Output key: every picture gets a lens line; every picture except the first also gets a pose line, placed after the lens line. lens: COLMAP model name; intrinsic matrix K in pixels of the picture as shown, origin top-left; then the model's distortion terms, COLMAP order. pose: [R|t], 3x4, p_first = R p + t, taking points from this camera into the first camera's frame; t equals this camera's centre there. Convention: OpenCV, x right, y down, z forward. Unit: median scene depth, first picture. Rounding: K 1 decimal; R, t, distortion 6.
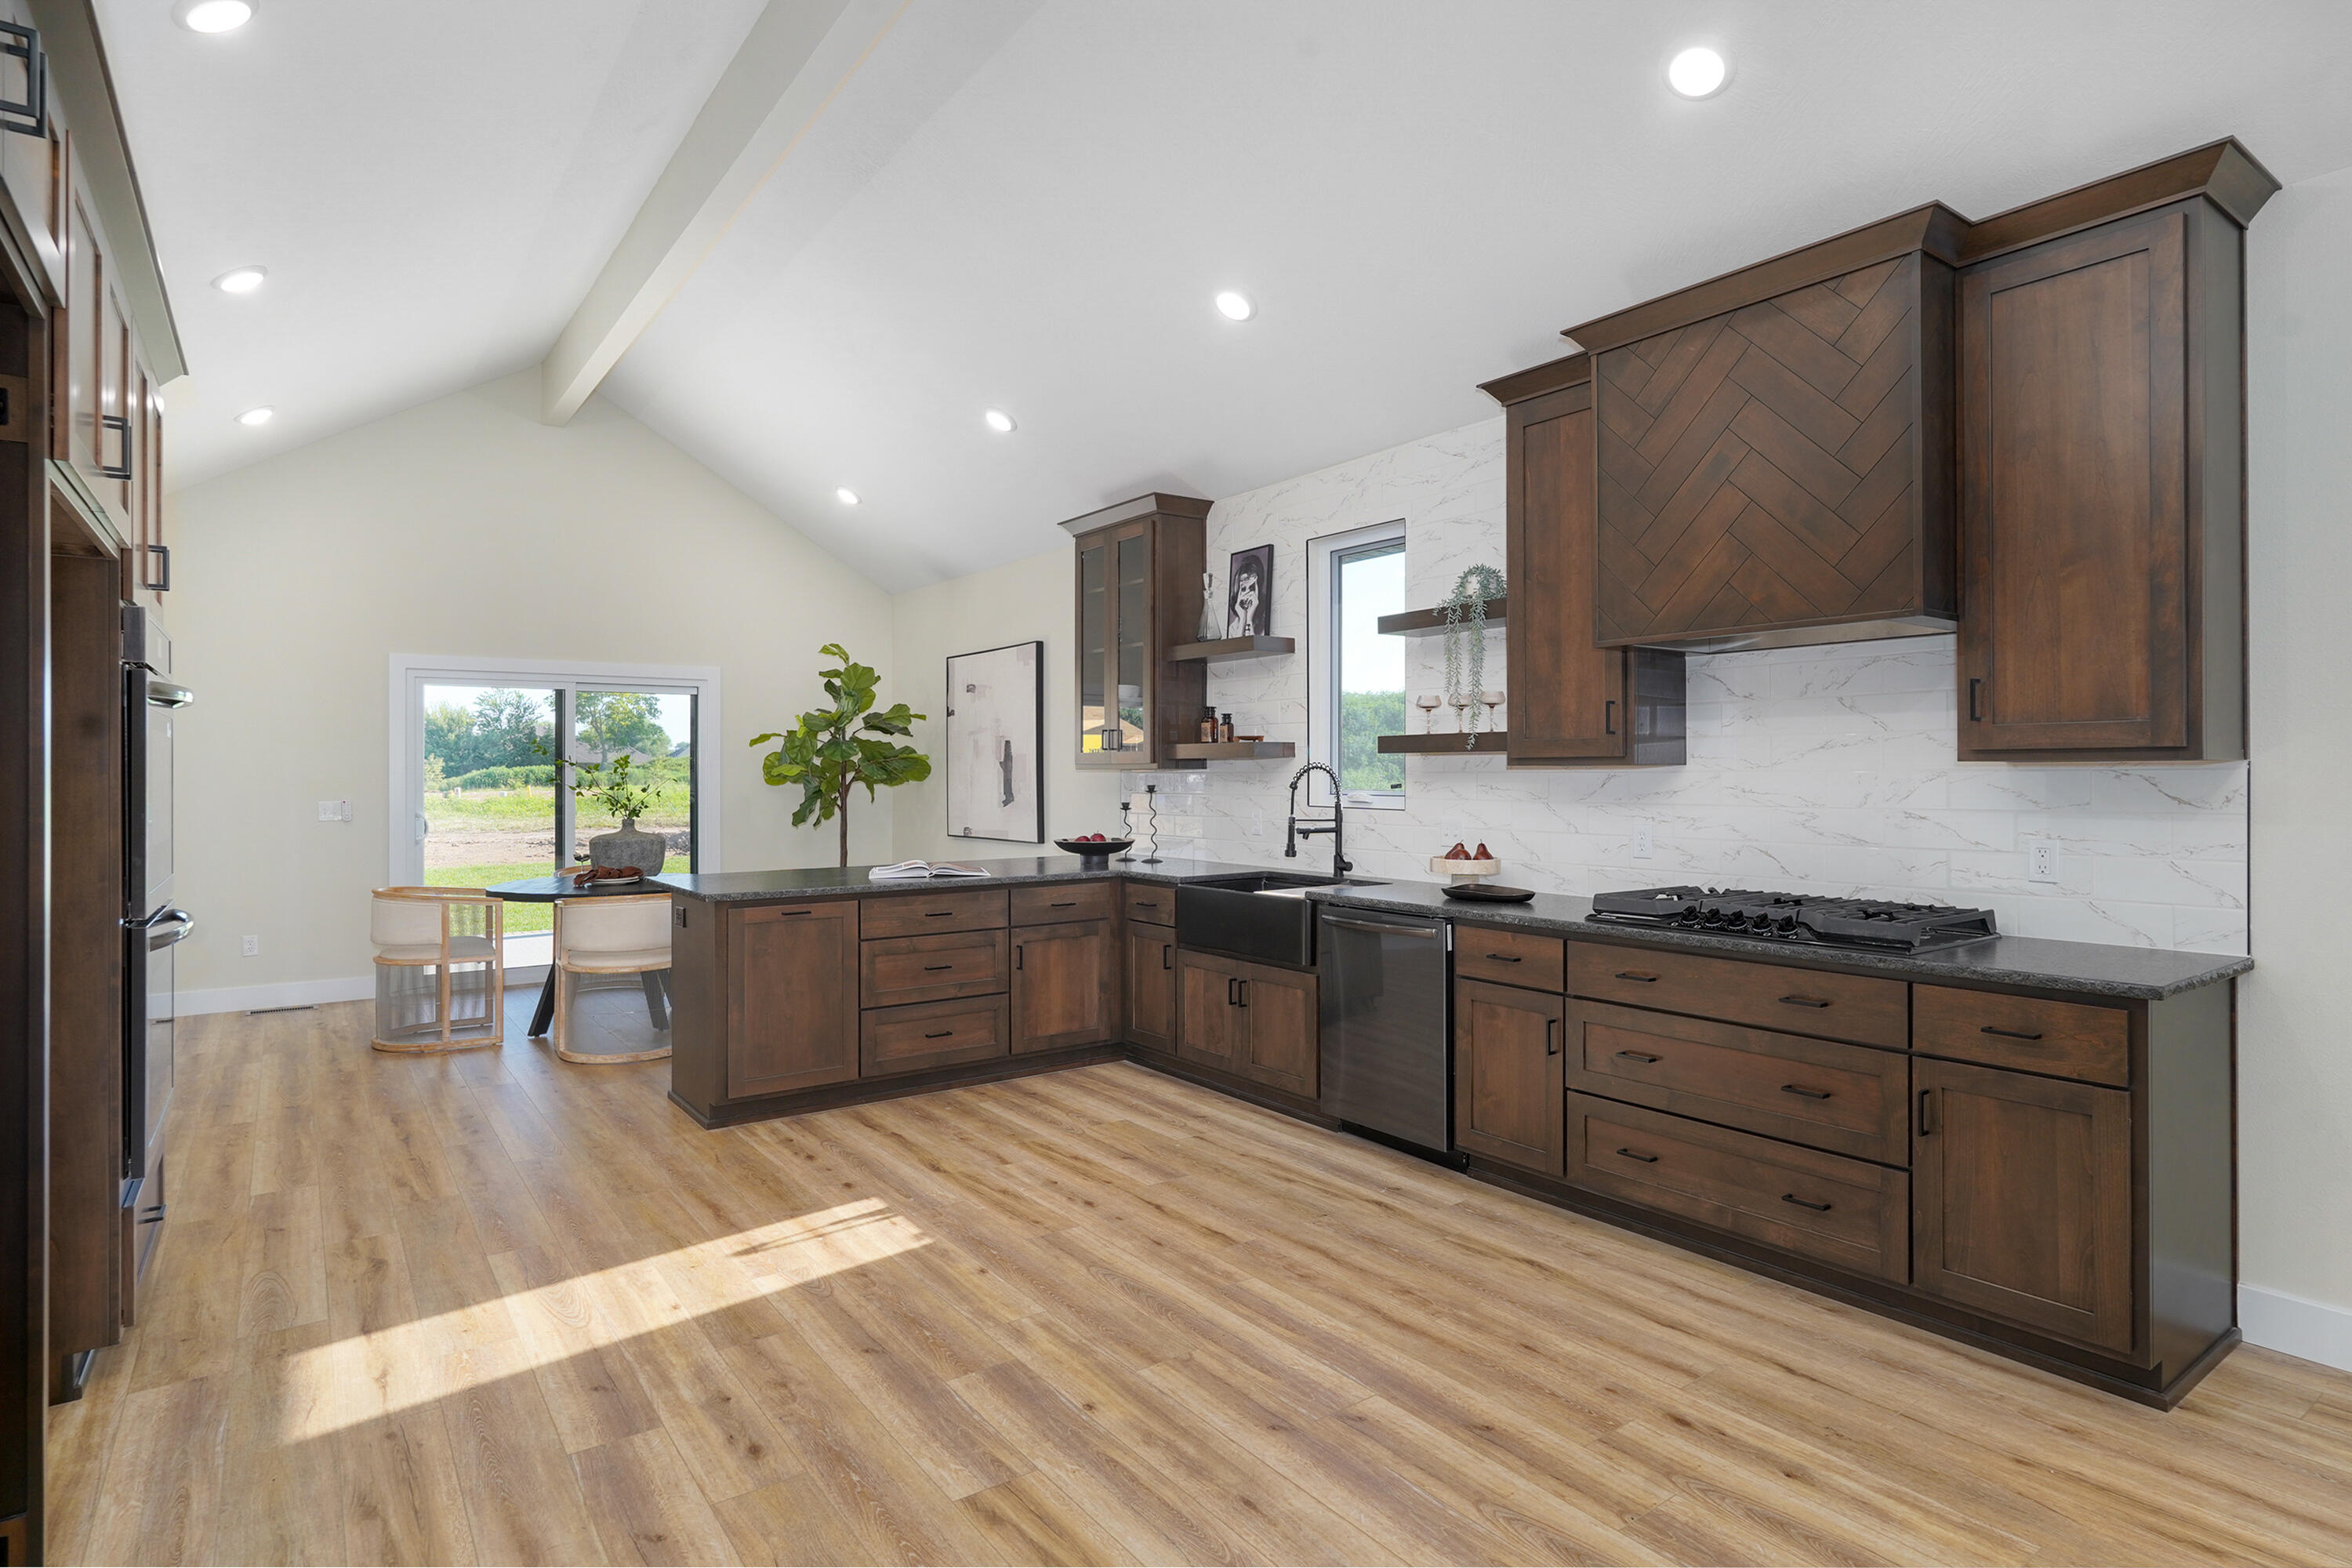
lens RADIAL K [[1219.2, 0, 1188.5], [0, 1219.2, 767.8], [0, 0, 1]] dist [-0.011438, 0.003525]
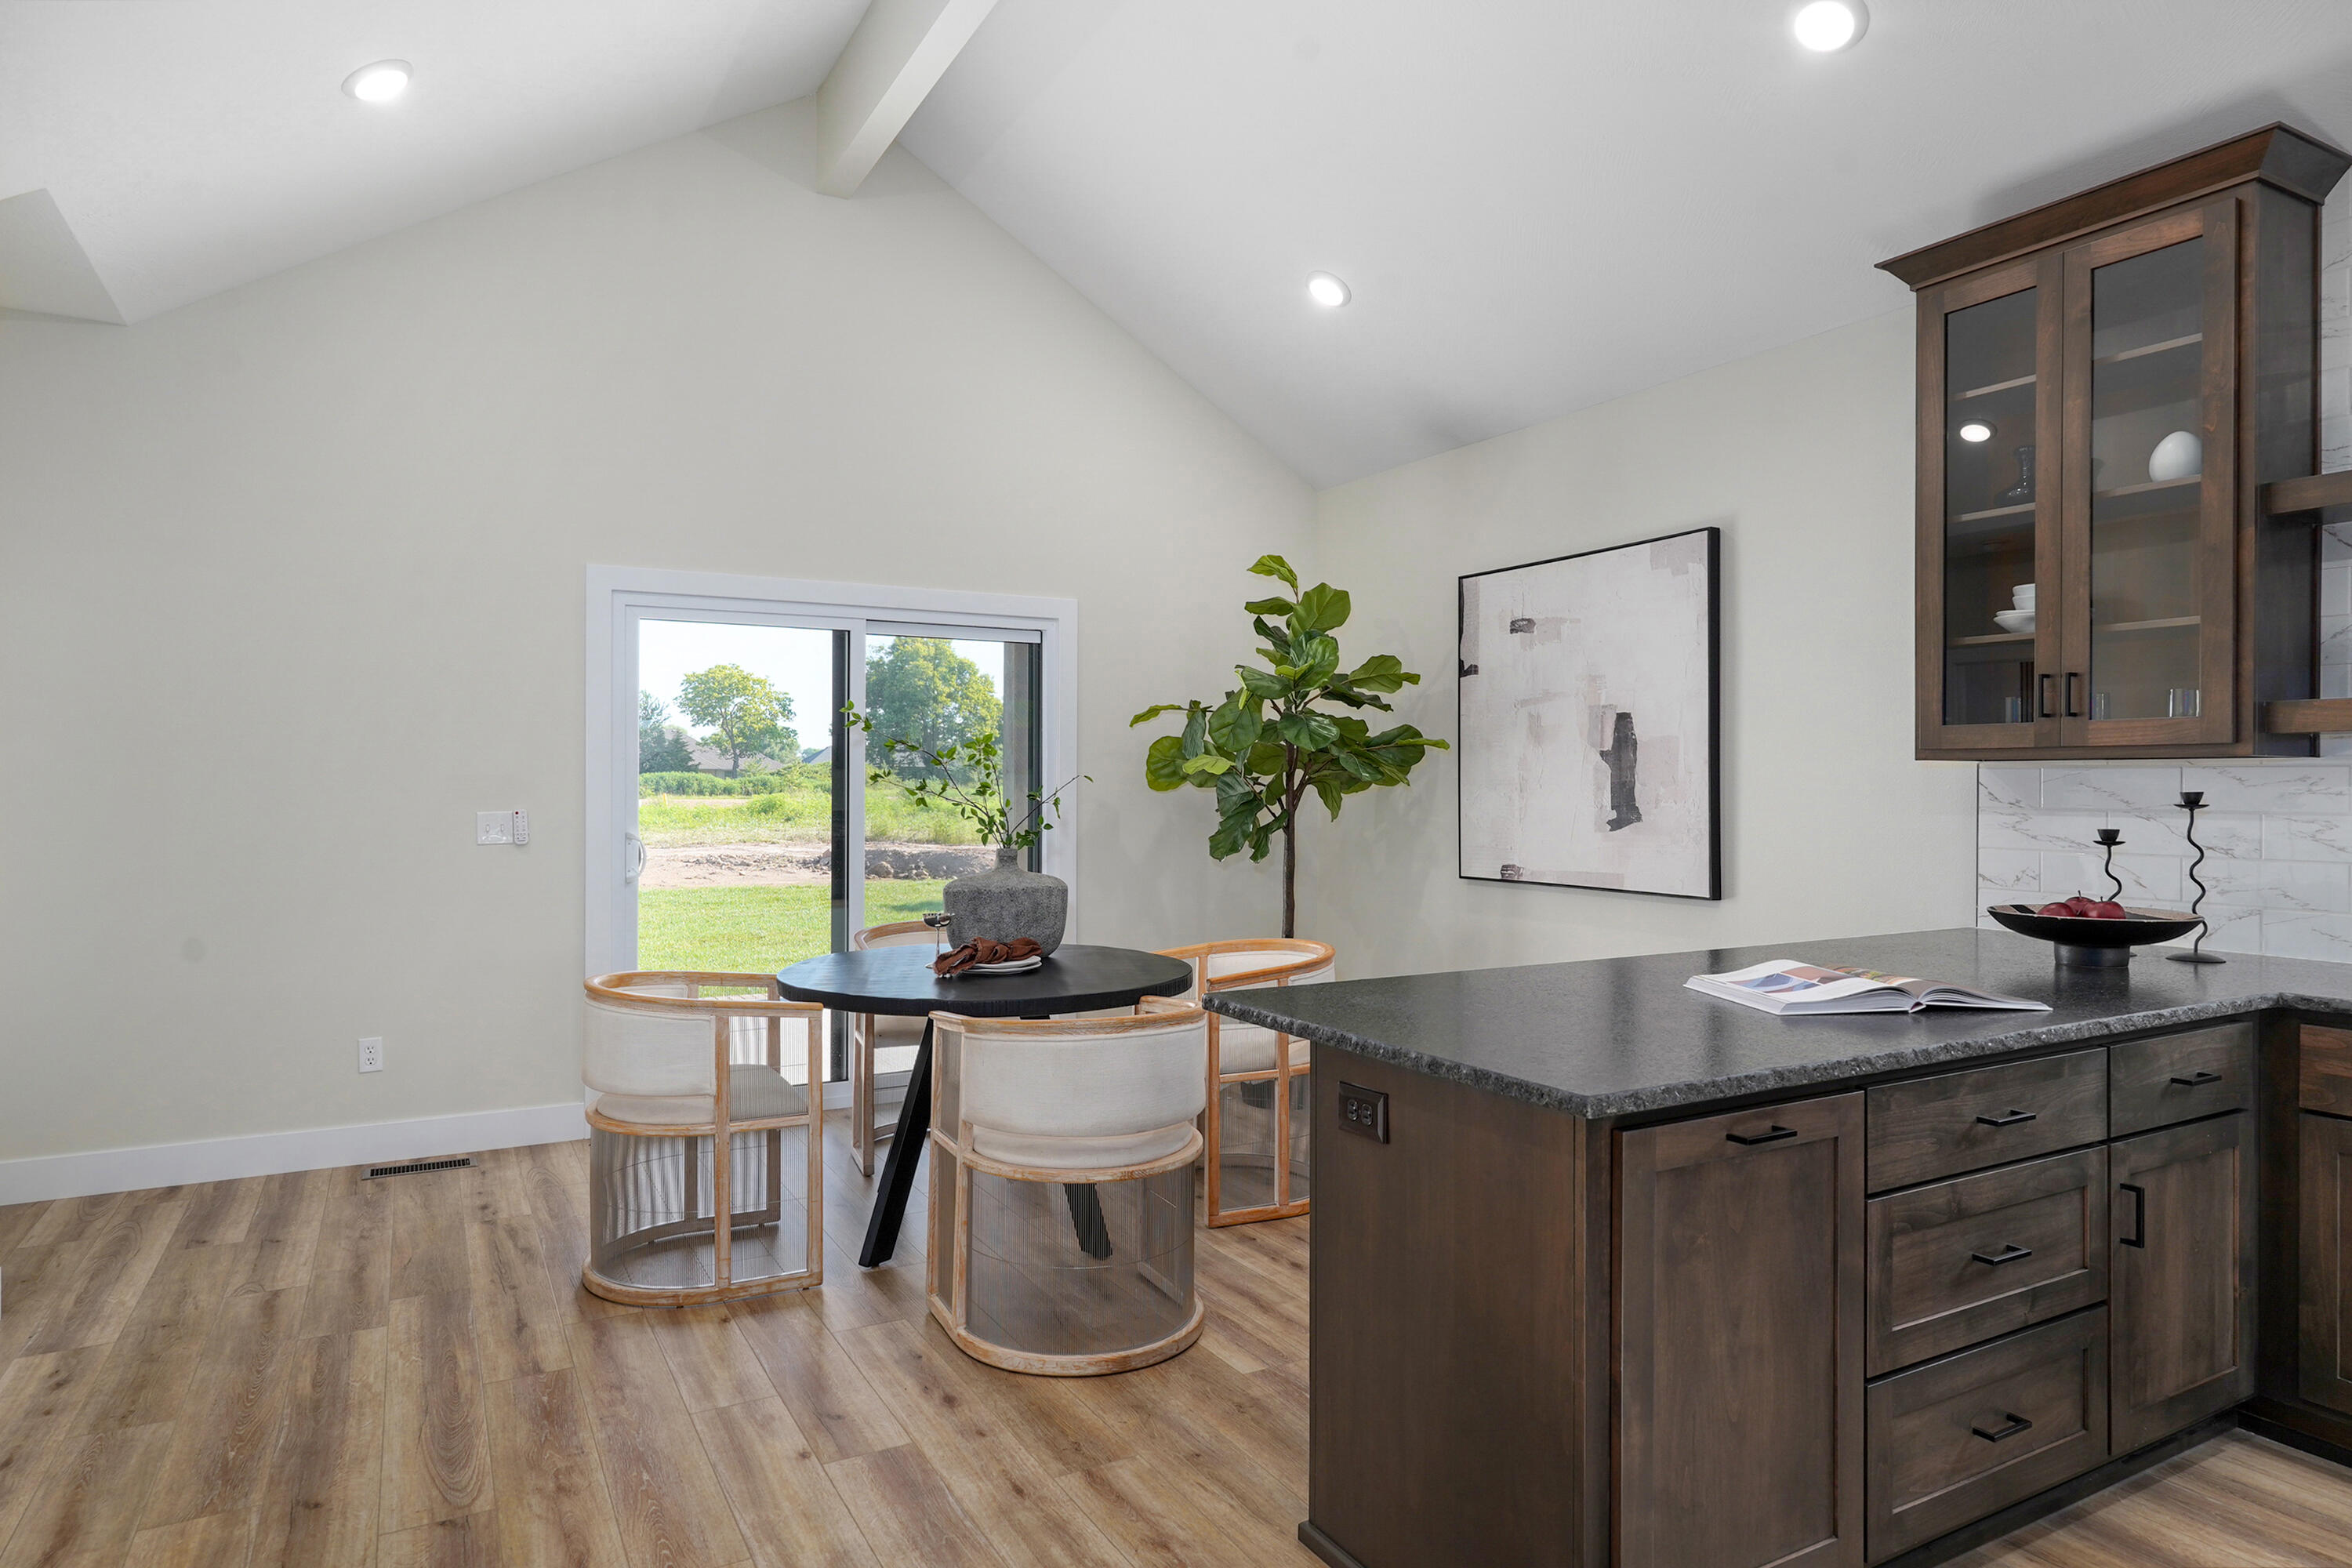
lens RADIAL K [[1372.2, 0, 1188.4], [0, 1372.2, 785.5], [0, 0, 1]] dist [-0.001454, -0.001084]
pose [[0.992332, 0.005321, -0.123482, -0.444647], [-0.004665, 0.999973, 0.005600, 0.013964], [0.123509, -0.004981, 0.992331, 0.580035]]
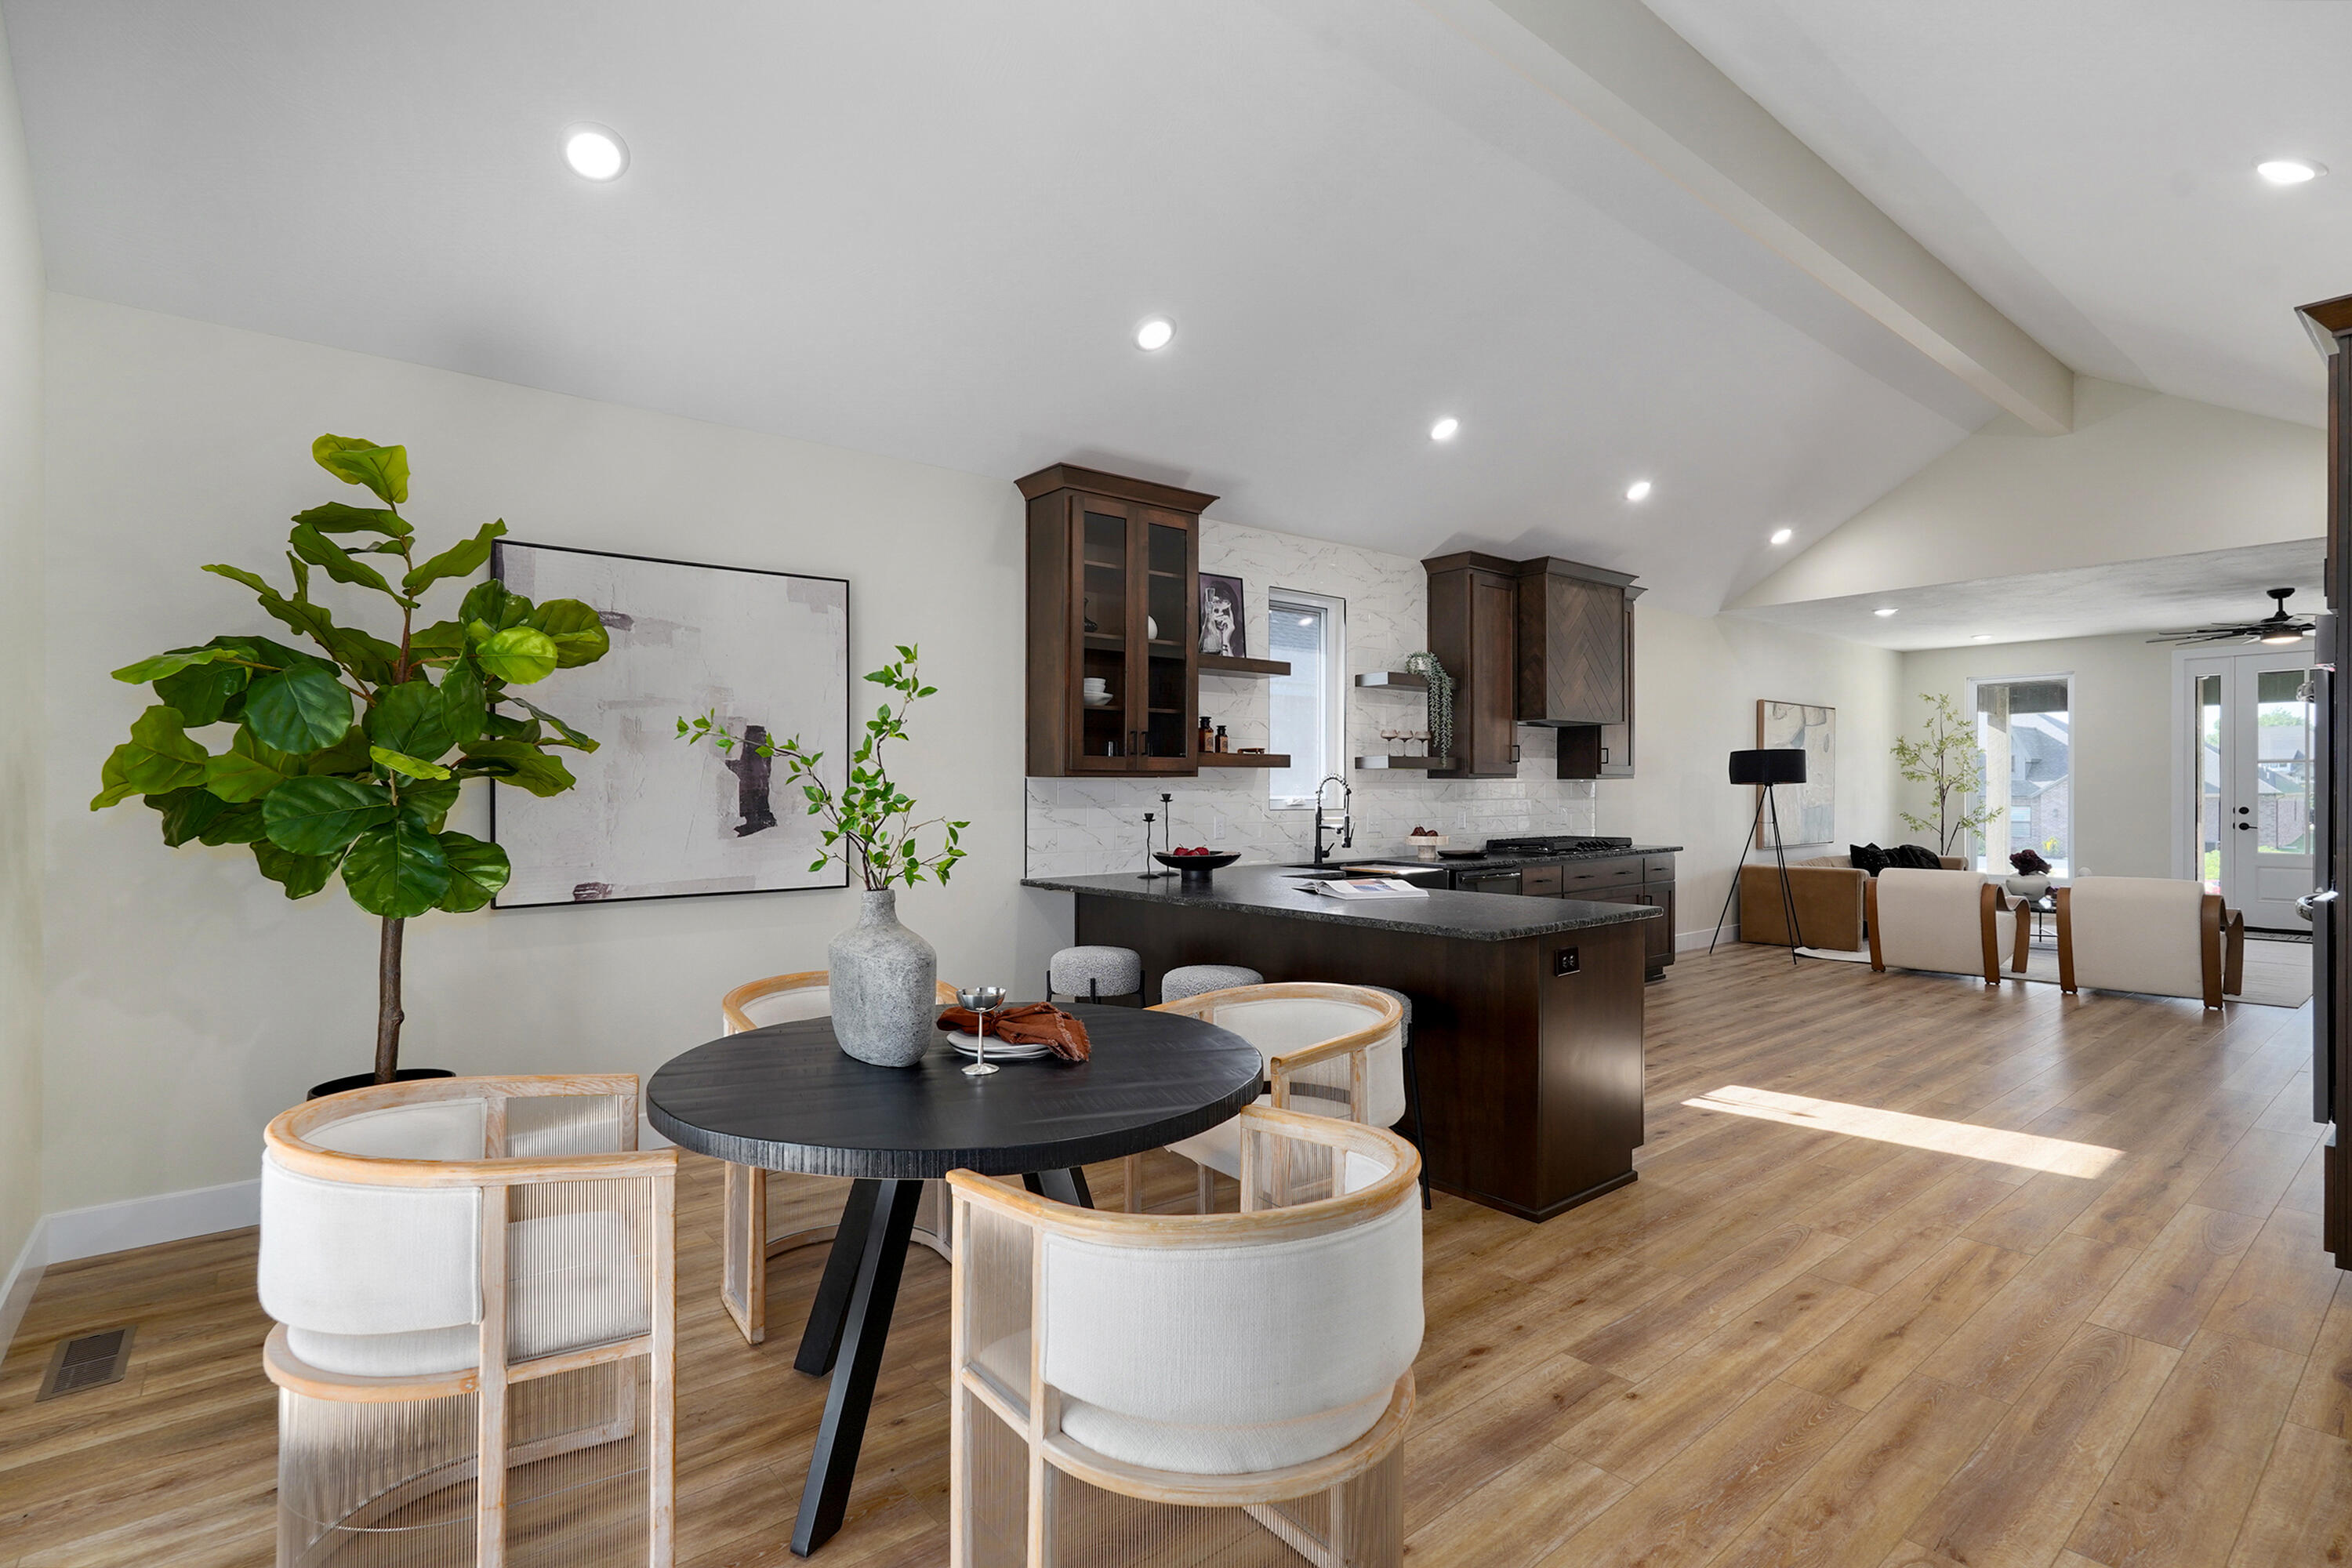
lens RADIAL K [[1099.9, 0, 1176.9], [0, 1099.9, 801.0], [0, 0, 1]] dist [-0.008757, 0.002241]
pose [[-0.038716, -0.006323, 0.999230, -1.158338], [0.000687, 0.999980, 0.006354, 0.019009], [-0.999250, 0.000933, -0.038710, 1.344962]]
